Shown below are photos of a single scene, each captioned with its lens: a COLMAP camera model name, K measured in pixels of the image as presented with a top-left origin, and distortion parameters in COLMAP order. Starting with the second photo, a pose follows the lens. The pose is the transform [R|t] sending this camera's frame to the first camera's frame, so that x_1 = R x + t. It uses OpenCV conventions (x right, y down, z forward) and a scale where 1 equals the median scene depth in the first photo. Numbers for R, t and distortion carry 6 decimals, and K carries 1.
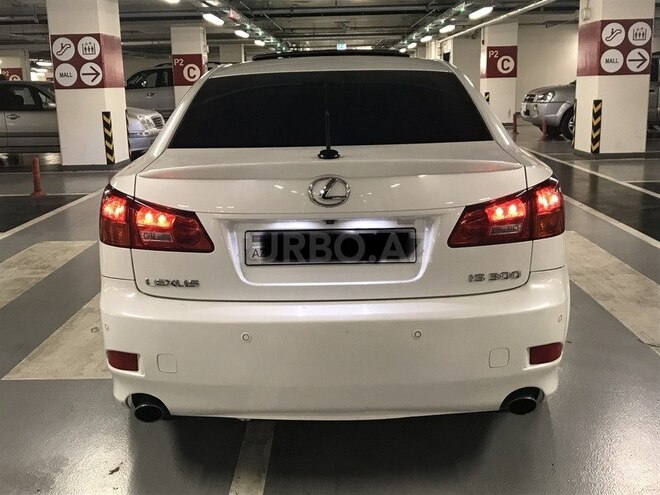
lens RADIAL K [[743.0, 0, 330.5], [0, 743.0, 238.7], [0, 0, 1]] dist [0.020726, -0.012693]
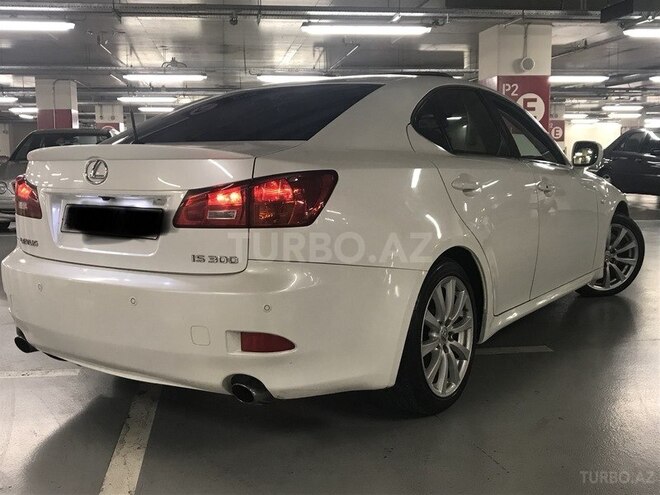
lens RADIAL K [[743.0, 0, 330.5], [0, 743.0, 238.7], [0, 0, 1]] dist [0.020726, -0.012693]
pose [[0.827673, 0.075450, -0.556115, 0.918328], [-0.120007, 0.991795, -0.044048, 0.047996], [0.548229, 0.103196, 0.829937, 0.214981]]
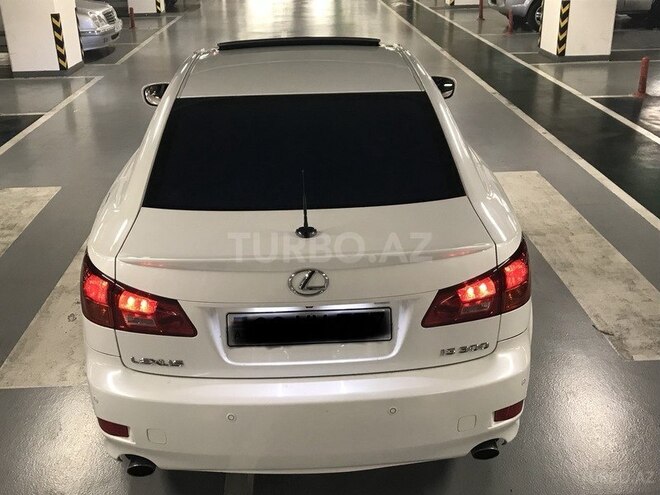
lens RADIAL K [[743.0, 0, 330.5], [0, 743.0, 238.7], [0, 0, 1]] dist [0.020726, -0.012693]
pose [[0.998588, -0.016945, 0.050352, -0.020485], [0.007422, 0.982973, 0.183598, -0.294688], [-0.052605, -0.182965, 0.981711, -0.001973]]
